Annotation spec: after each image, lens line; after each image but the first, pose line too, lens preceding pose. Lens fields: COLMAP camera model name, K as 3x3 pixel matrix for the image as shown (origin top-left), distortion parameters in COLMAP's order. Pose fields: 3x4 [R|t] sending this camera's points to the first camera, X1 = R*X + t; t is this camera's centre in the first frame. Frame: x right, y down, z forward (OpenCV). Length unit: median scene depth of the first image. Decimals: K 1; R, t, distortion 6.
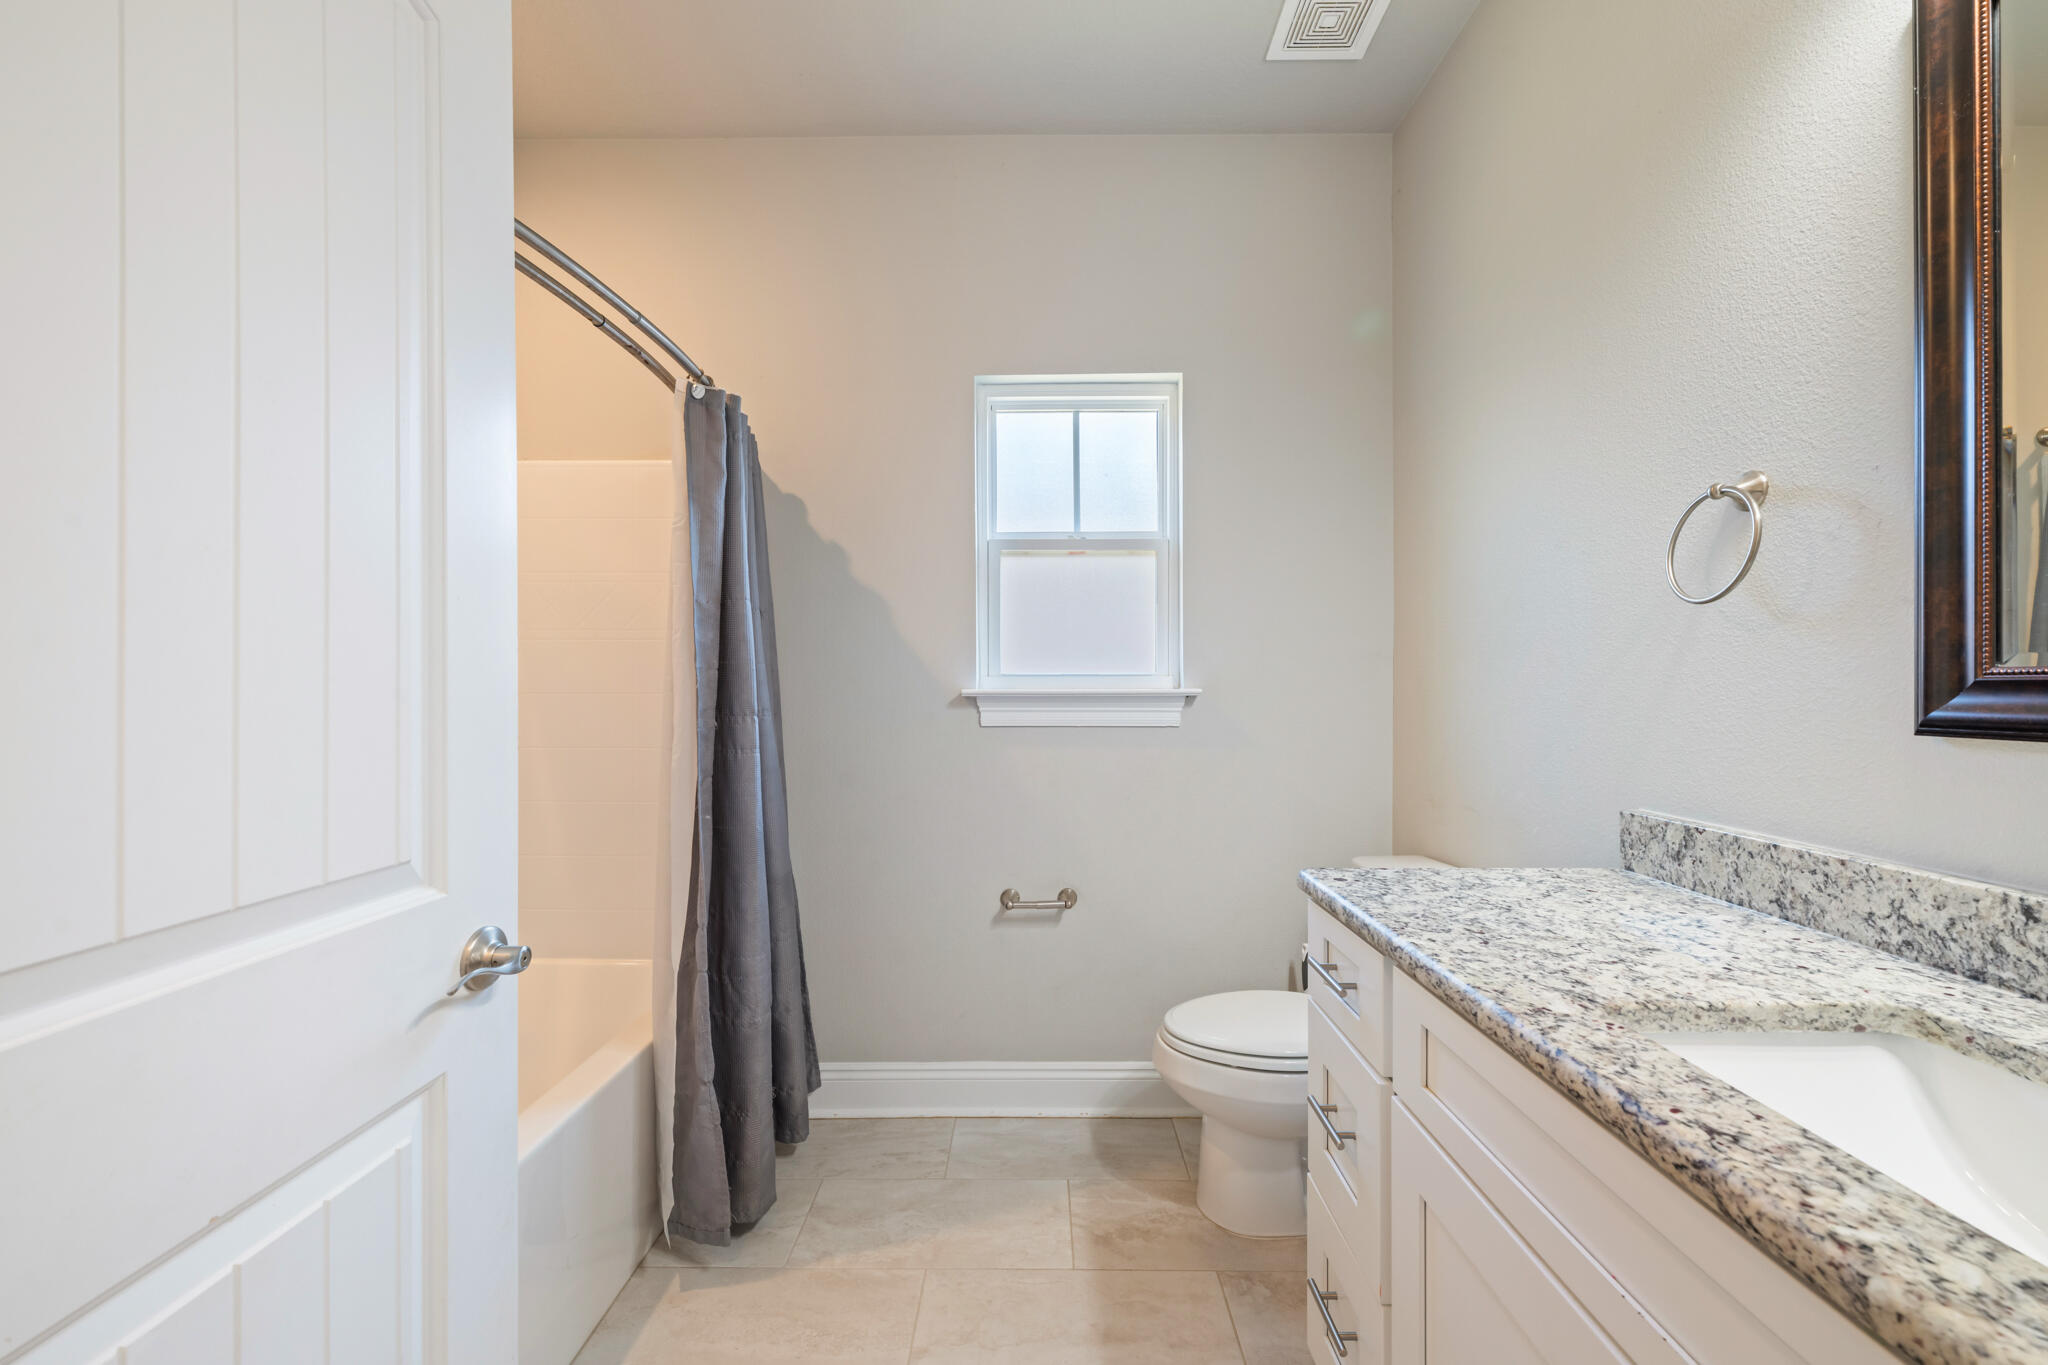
lens RADIAL K [[804.0, 0, 1026.4], [0, 804.0, 686.4], [0, 0, 1]] dist [0.002116, -0.000651]
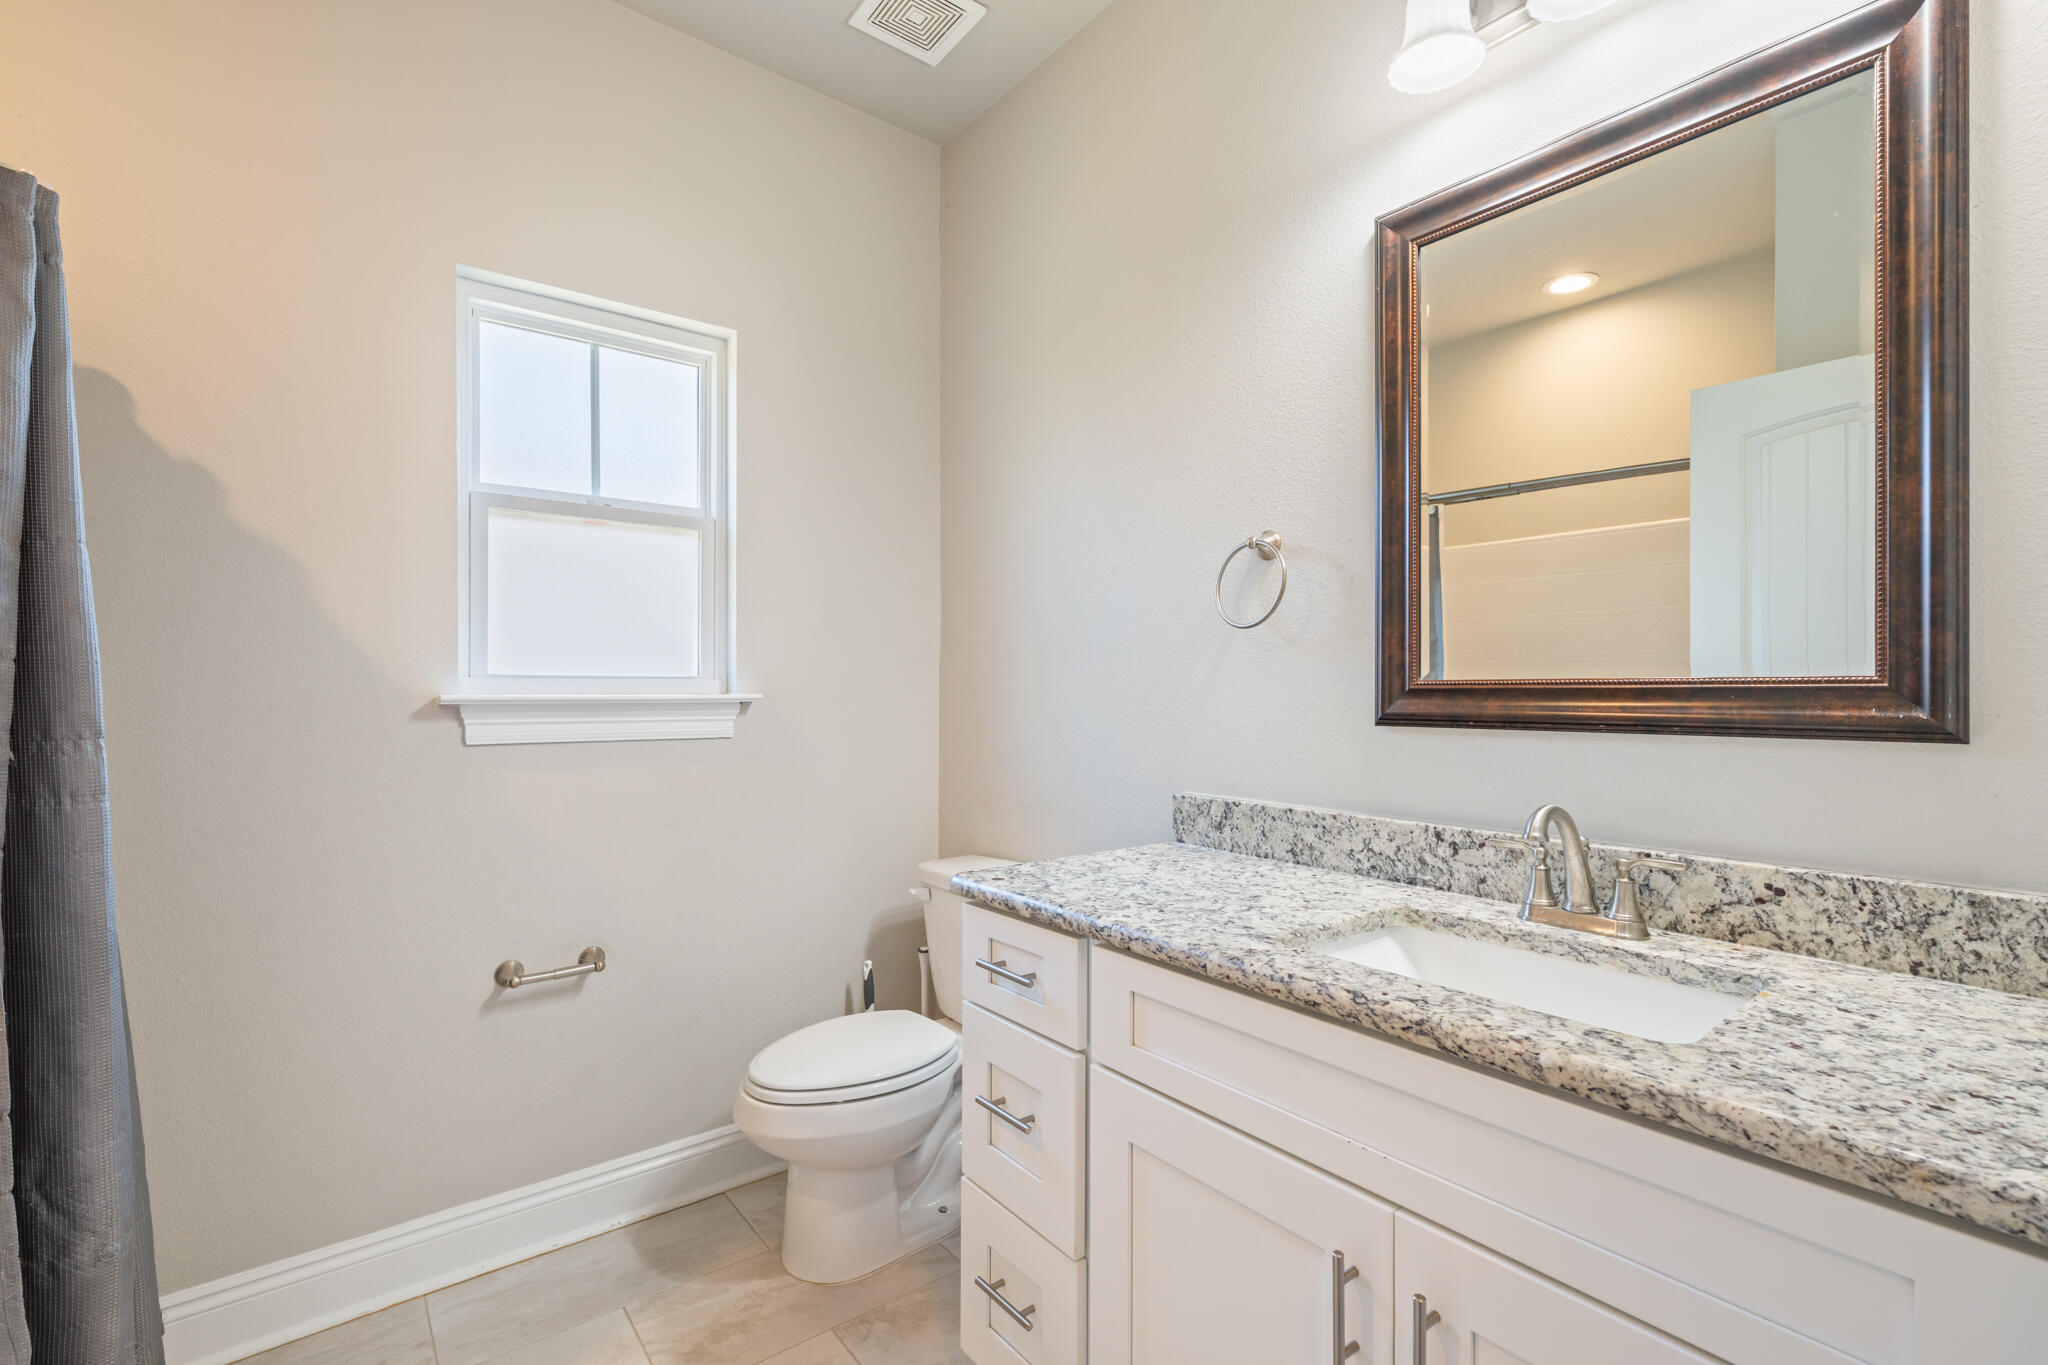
lens RADIAL K [[910.8, 0, 1020.2], [0, 910.8, 689.8], [0, 0, 1]] dist [-0.001285, 0.000908]
pose [[0.783378, 0.003206, 0.621537, -0.227725], [-0.002156, 0.999995, -0.002439, 0.000367], [-0.621542, 0.000571, 0.783381, 0.050093]]
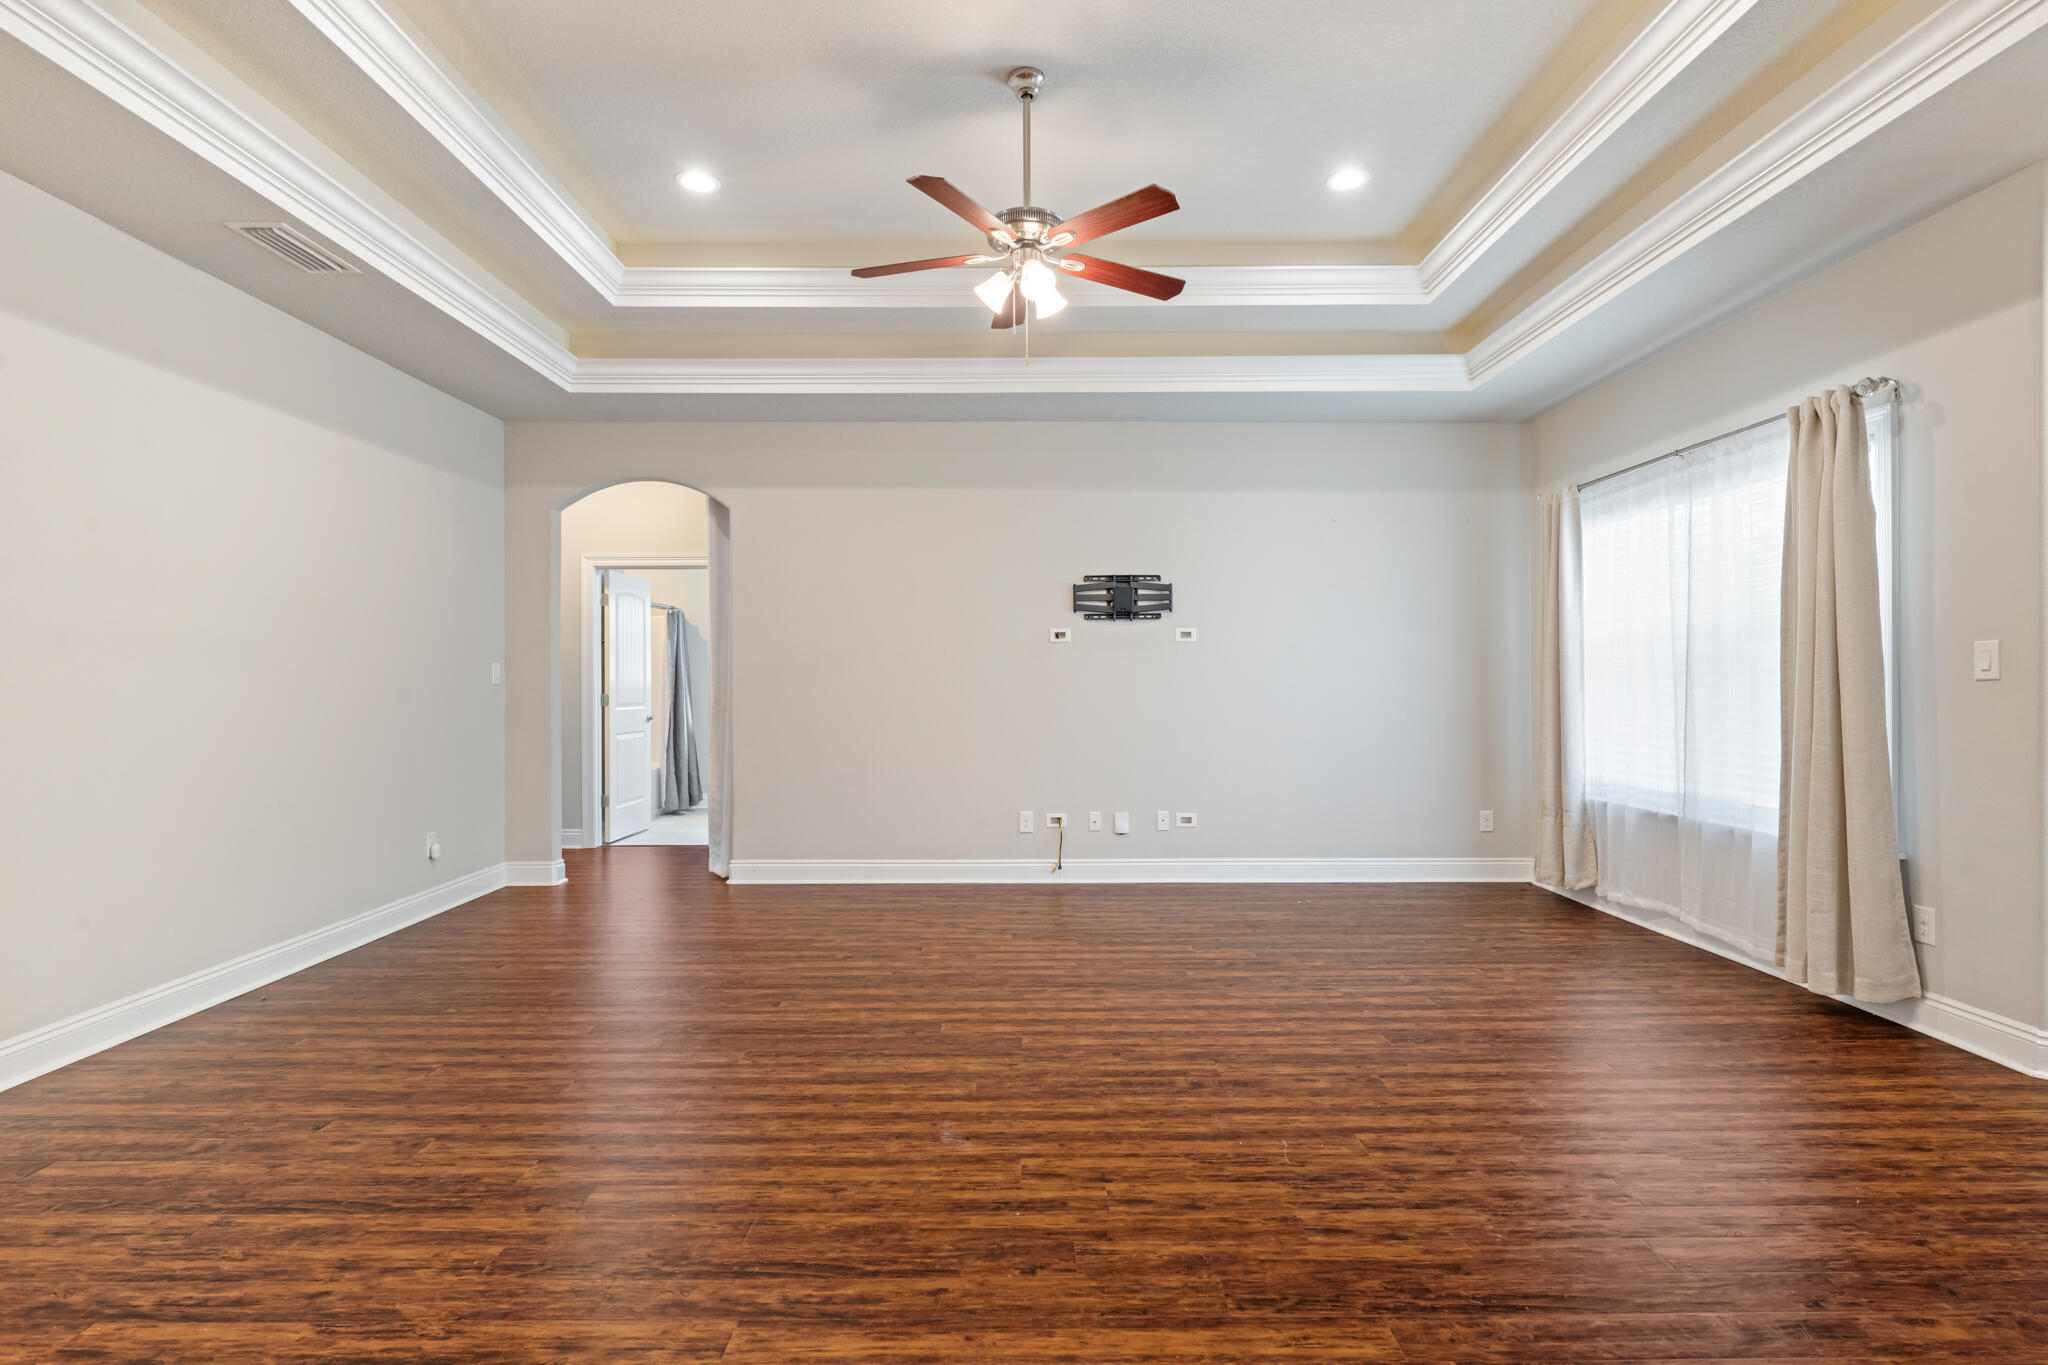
lens RADIAL K [[987.9, 0, 1034.6], [0, 987.9, 685.1], [0, 0, 1]] dist [-0.002767, 0.001742]
pose [[0.999796, 0.001693, 0.020122, 1.368025], [-0.001703, 0.999998, 0.000505, 0.008329], [-0.020122, -0.000539, 0.999797, -4.129443]]
